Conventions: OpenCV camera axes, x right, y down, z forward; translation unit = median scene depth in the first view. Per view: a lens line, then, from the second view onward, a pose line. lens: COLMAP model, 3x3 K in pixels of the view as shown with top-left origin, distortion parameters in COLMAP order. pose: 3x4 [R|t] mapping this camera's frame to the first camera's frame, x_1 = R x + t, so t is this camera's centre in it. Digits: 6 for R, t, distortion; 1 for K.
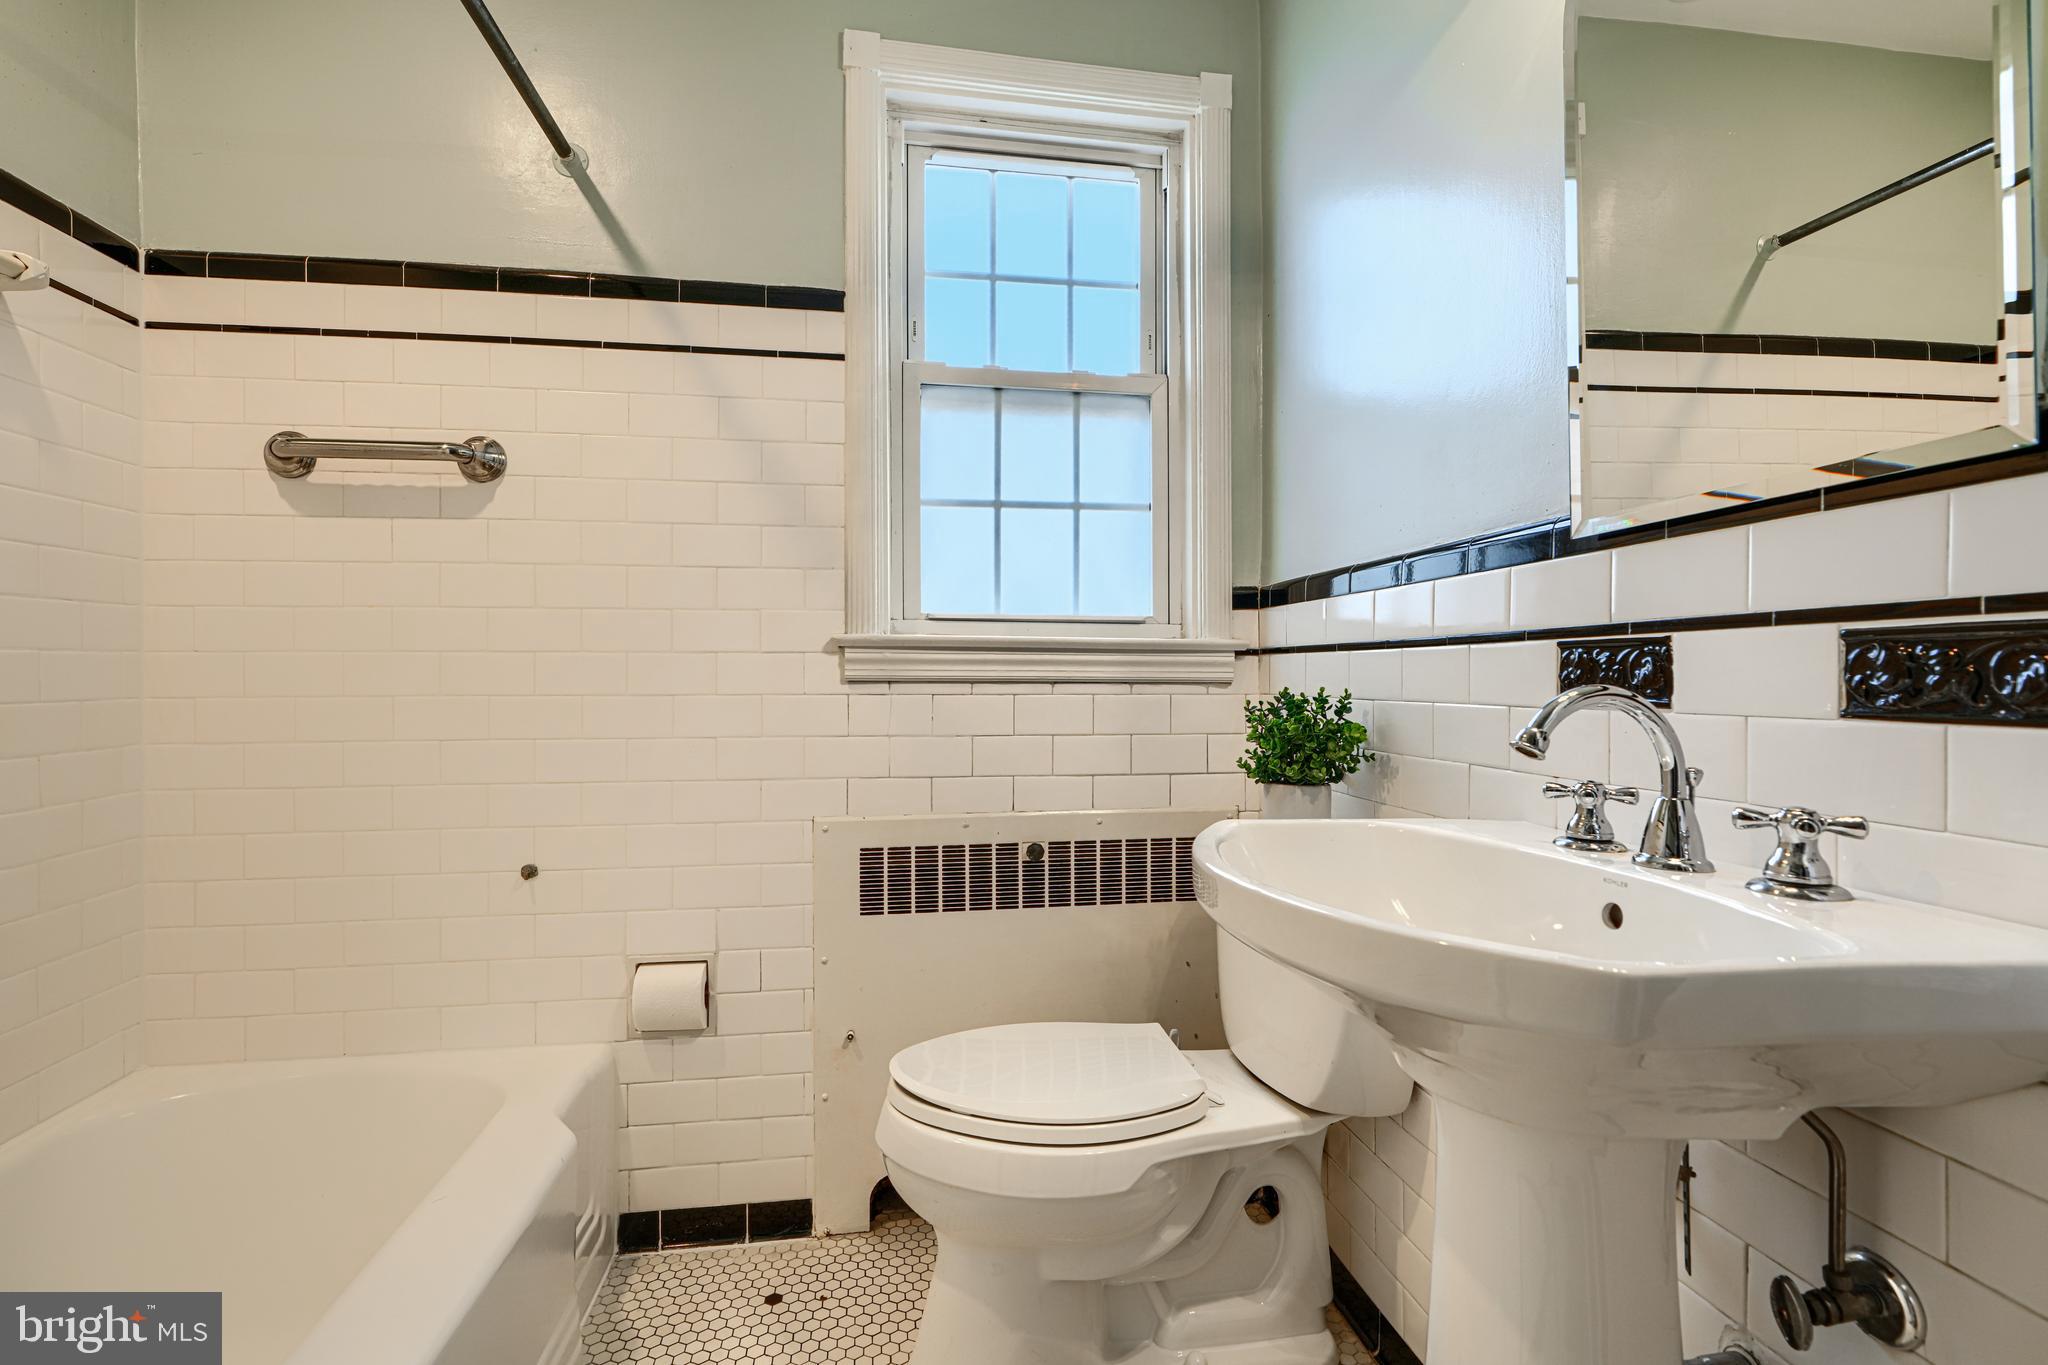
lens RADIAL K [[918.2, 0, 1025.0], [0, 918.2, 676.5], [0, 0, 1]] dist [0.001155, 0.000219]
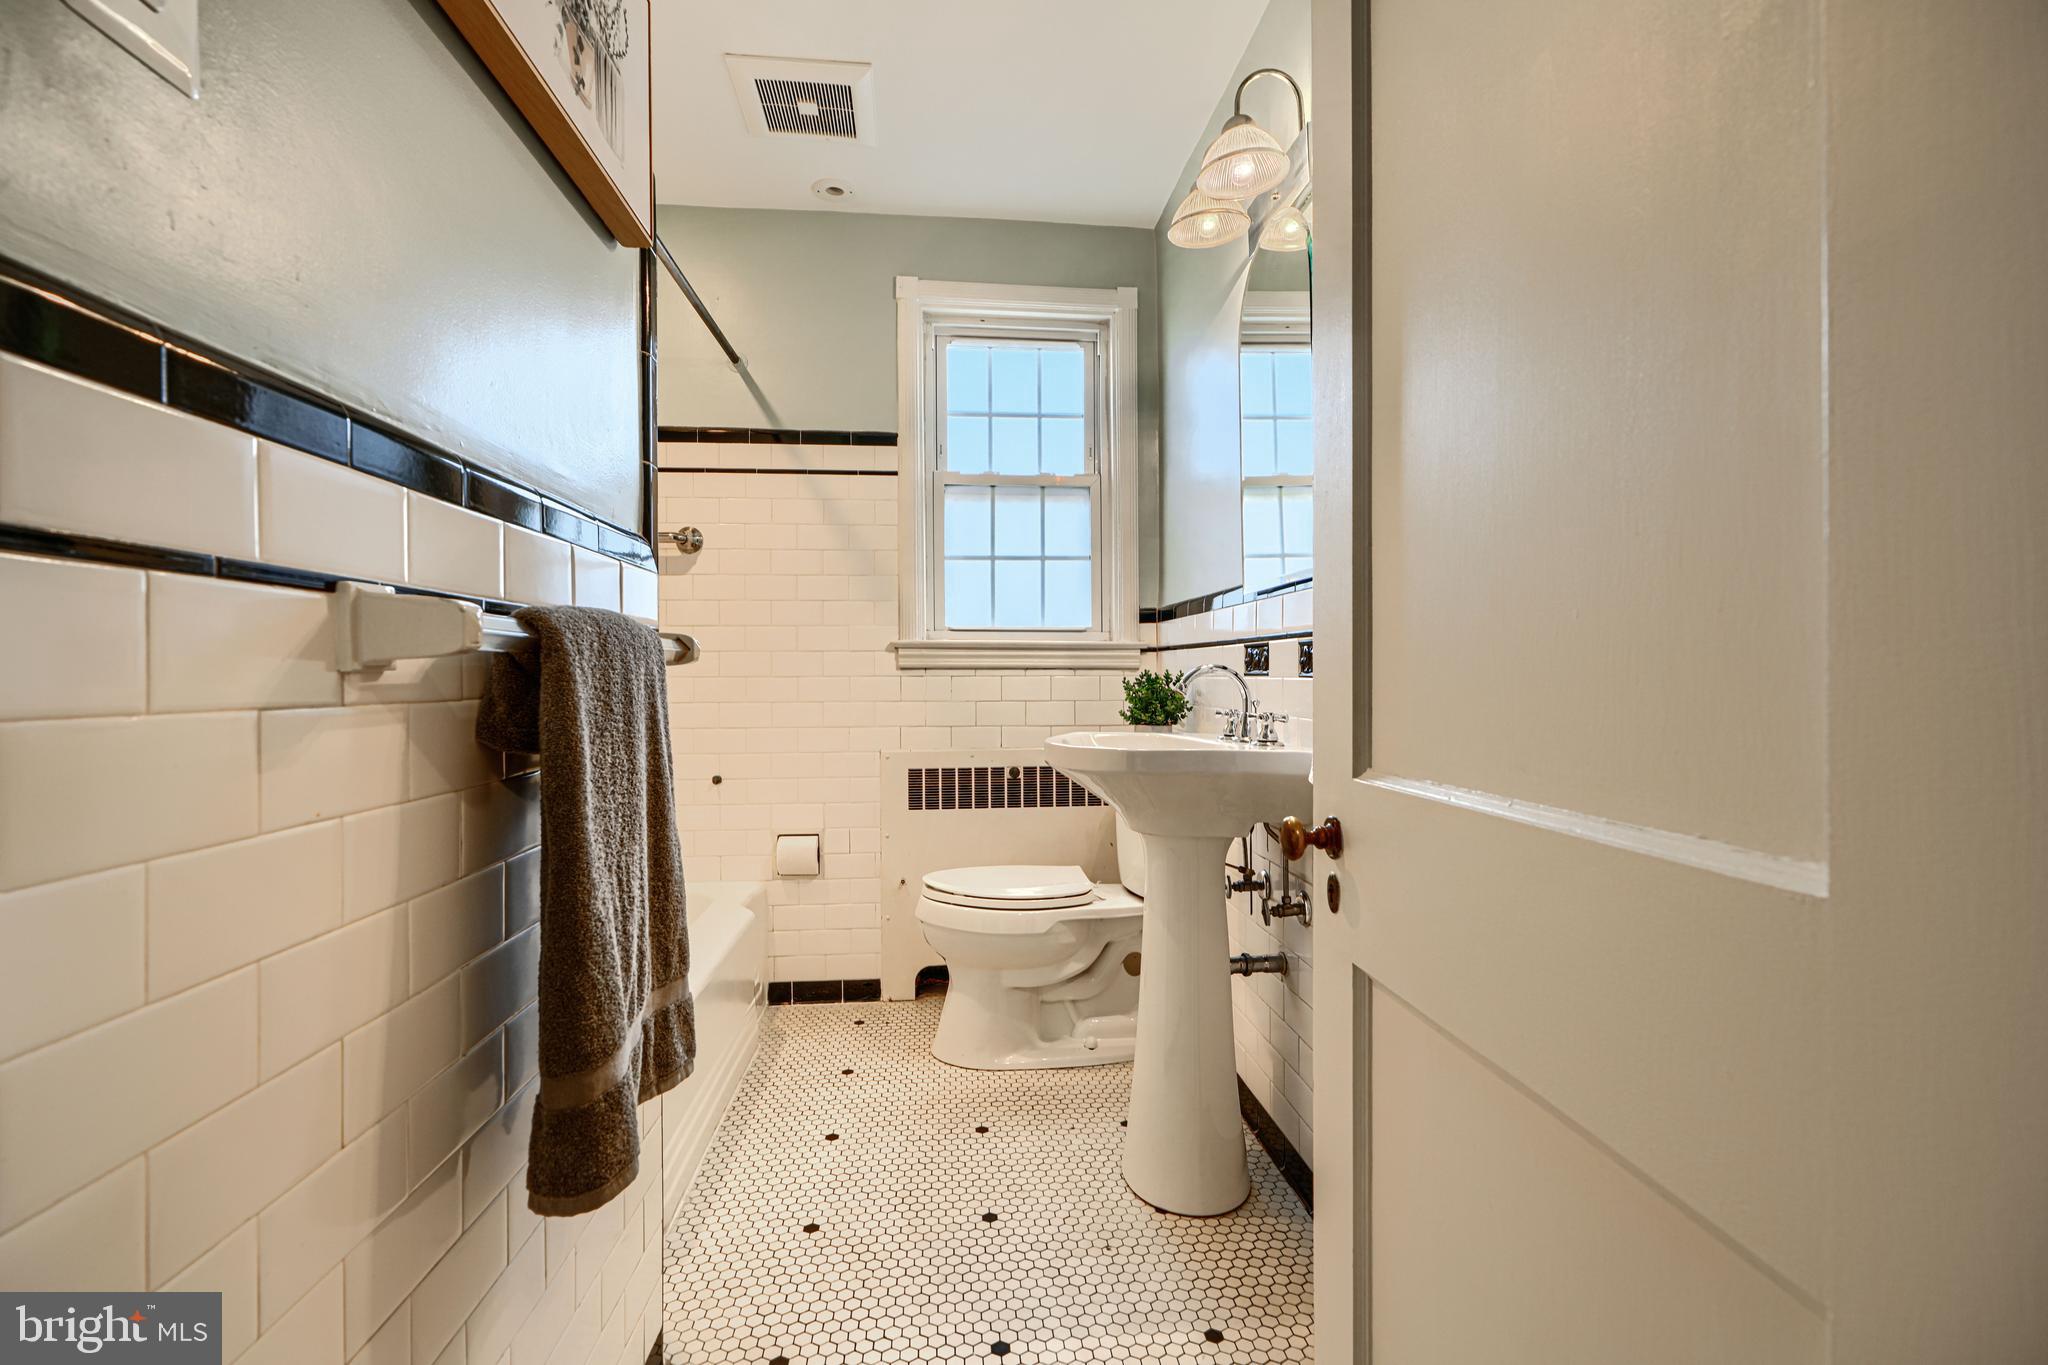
lens RADIAL K [[918.2, 0, 1025.0], [0, 918.2, 676.5], [0, 0, 1]] dist [0.001155, 0.000219]
pose [[0.998121, -0.003264, -0.061190, 0.131322], [0.003556, 0.999983, 0.004655, 0.012572], [0.061174, -0.004864, 0.998115, -0.633765]]
